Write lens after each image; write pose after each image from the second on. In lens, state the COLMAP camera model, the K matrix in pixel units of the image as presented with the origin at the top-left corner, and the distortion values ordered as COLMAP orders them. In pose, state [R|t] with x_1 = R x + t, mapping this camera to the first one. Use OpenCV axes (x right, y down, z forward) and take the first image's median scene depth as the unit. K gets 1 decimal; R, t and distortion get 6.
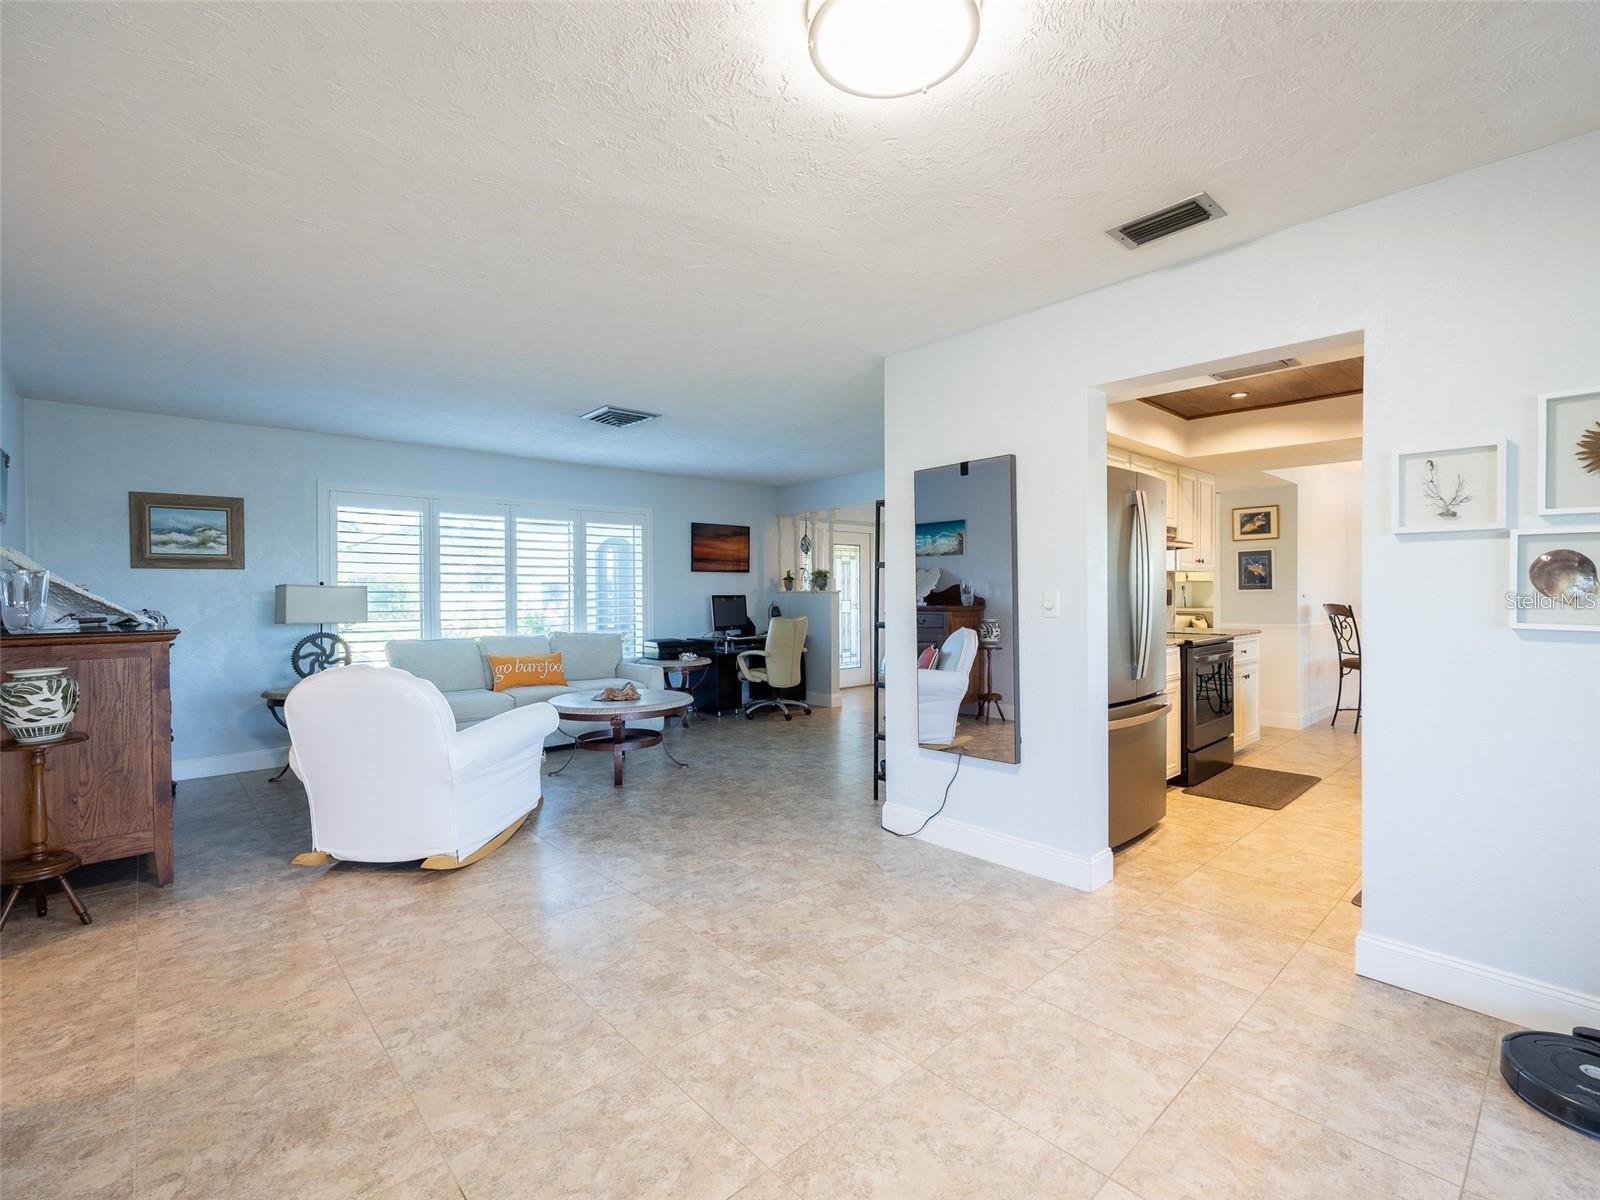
lens RADIAL K [[745.5, 0, 791.3], [0, 745.5, 595.2], [0, 0, 1]] dist [-0.005307, 0.000279]
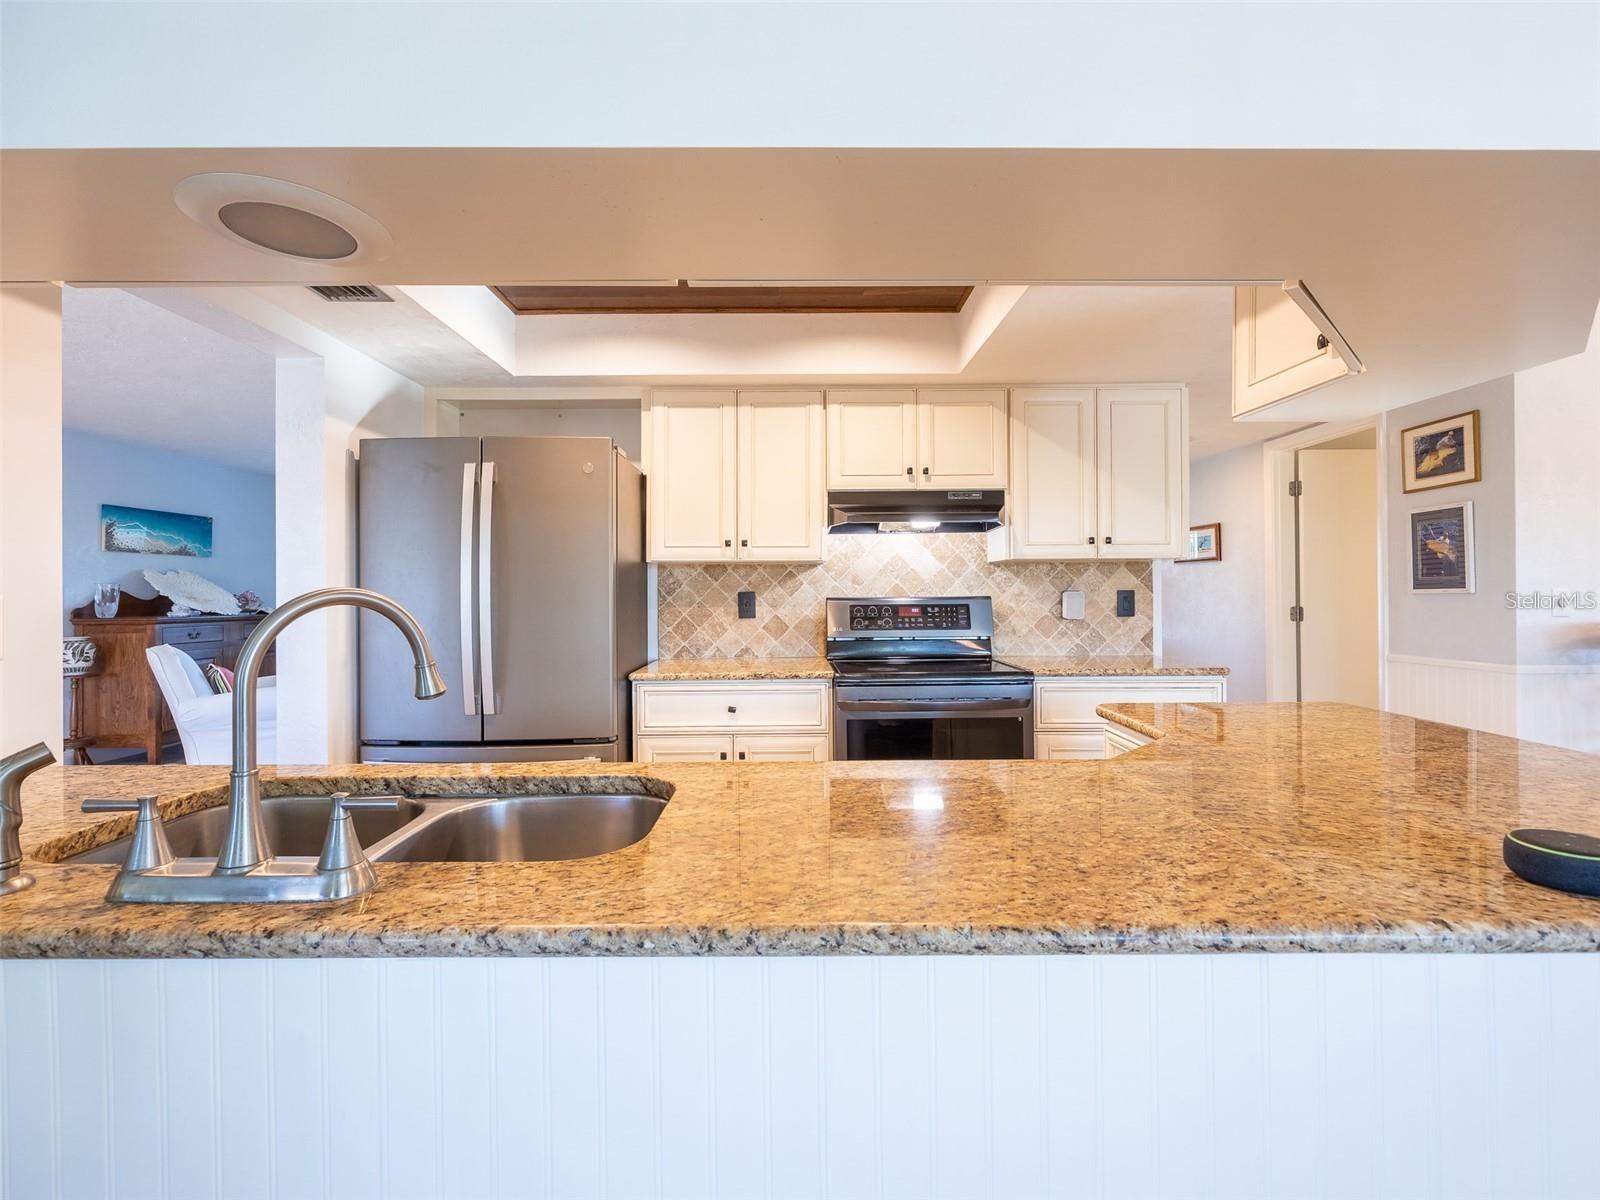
lens RADIAL K [[745.5, 0, 791.3], [0, 745.5, 595.2], [0, 0, 1]] dist [-0.005307, 0.000279]
pose [[0.736466, 0.003093, -0.676468, 0.673461], [0.000953, 0.999984, 0.005609, -0.006257], [0.676474, -0.004776, 0.736451, 0.360528]]
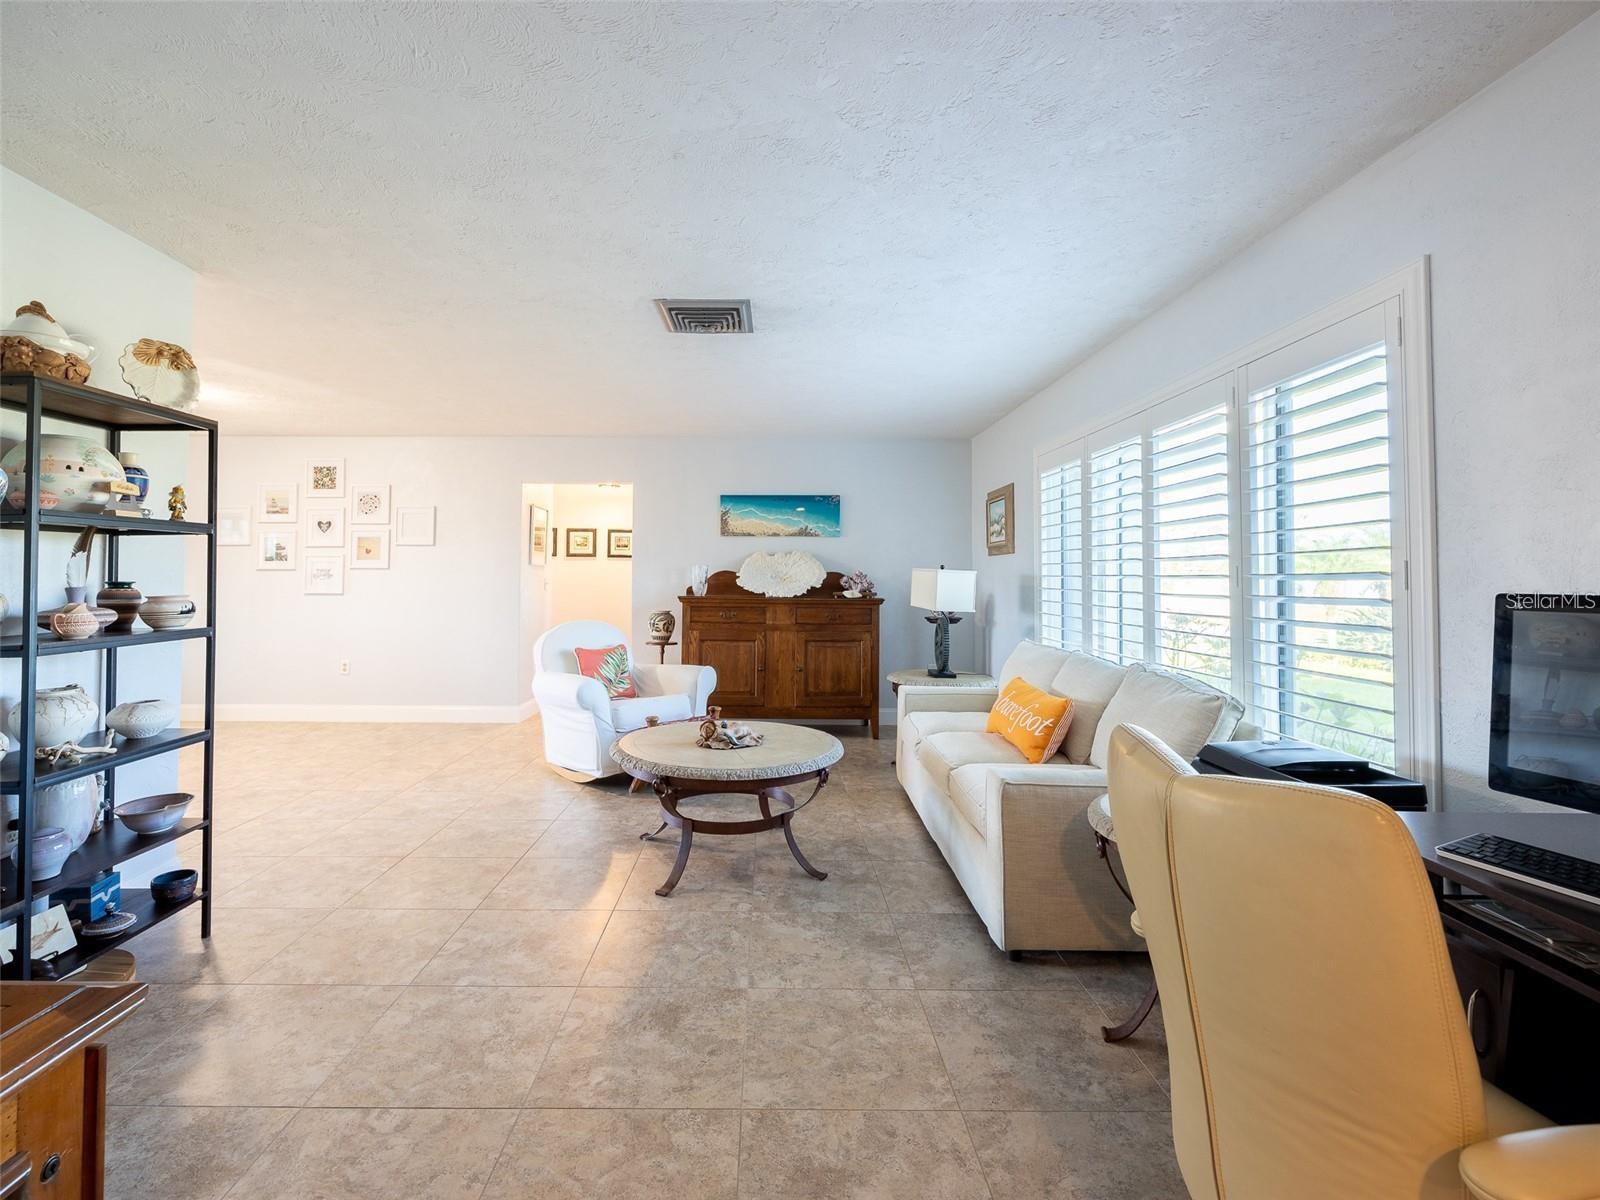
lens RADIAL K [[725.2, 0, 779.5], [0, 725.2, 556.3], [0, 0, 1]] dist [-0.001307, -0.000033]
pose [[-0.649738, -0.022266, -0.759832, 0.171678], [-0.006702, 0.999700, -0.023564, -0.004741], [0.760129, -0.010218, -0.649692, 1.138679]]
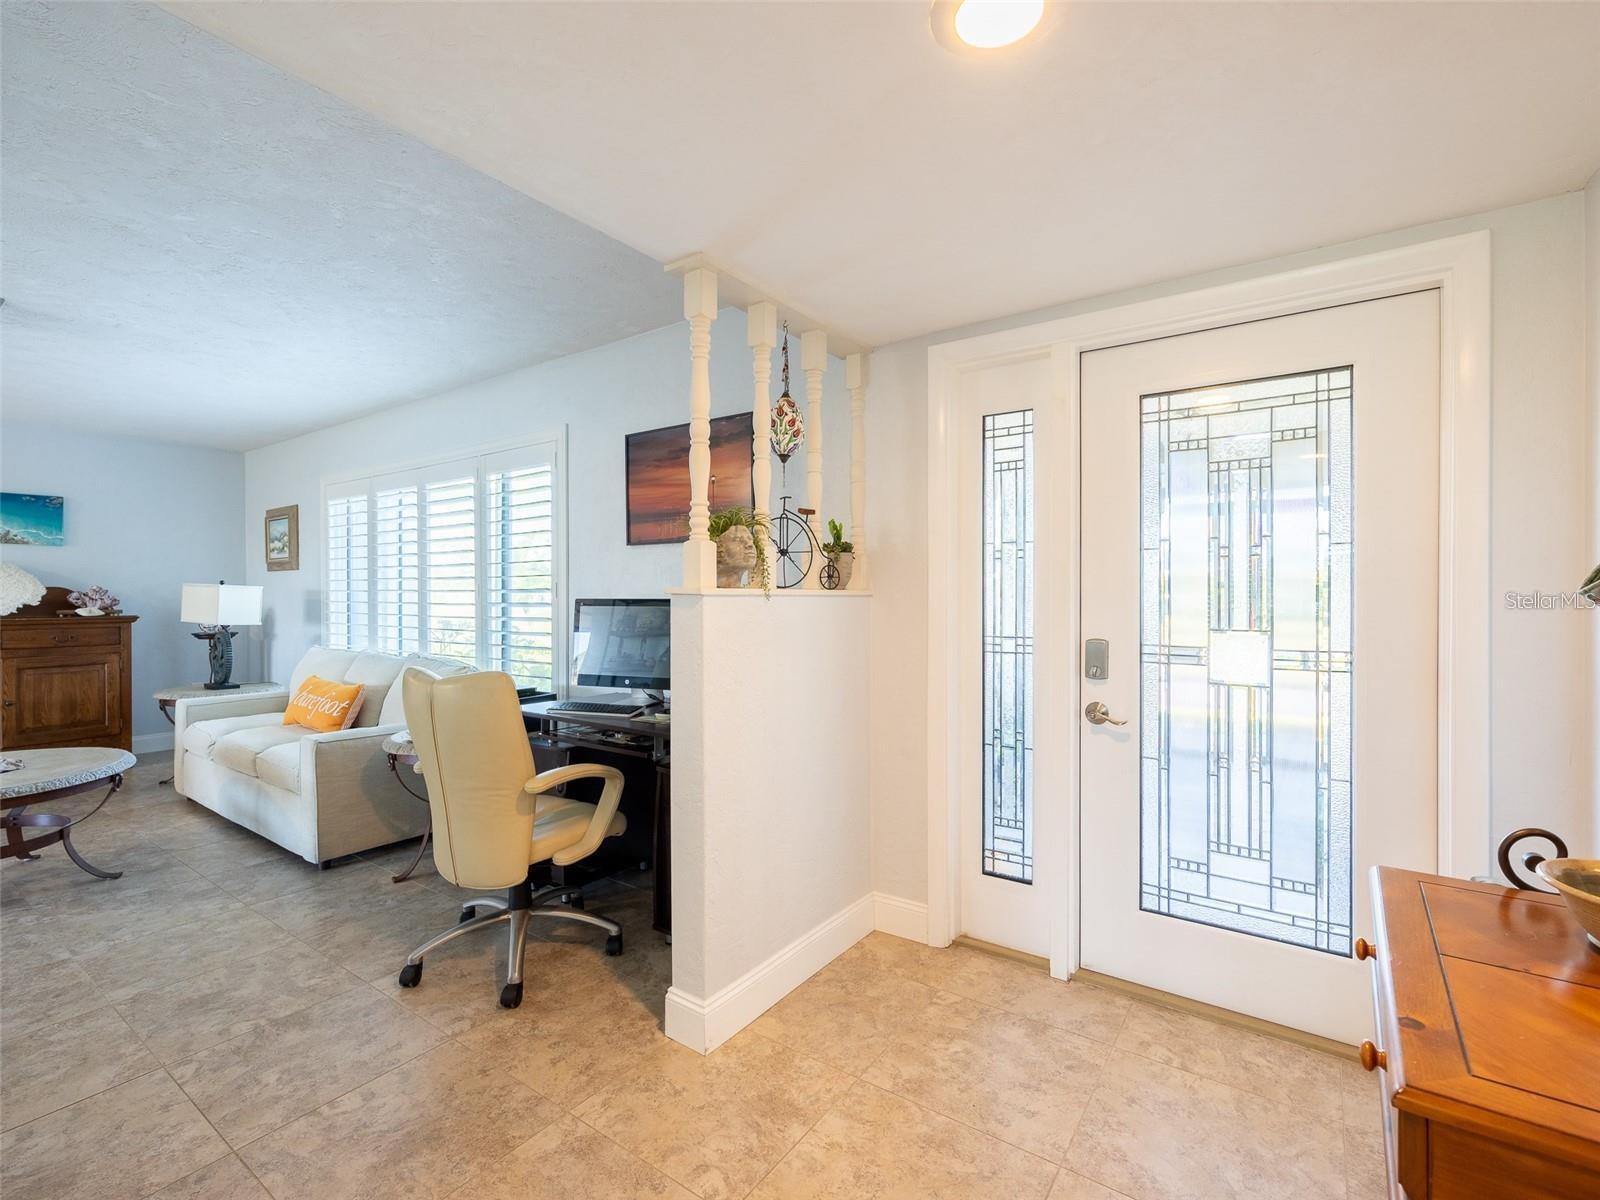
lens RADIAL K [[723.6, 0, 778.6], [0, 723.6, 596.8], [0, 0, 1]] dist [-0.003493, -0.000756]
pose [[0.222568, 0.010069, -0.974865, 0.368070], [-0.003411, 0.999949, 0.009550, -0.006520], [0.974911, 0.001200, 0.222591, 1.184300]]
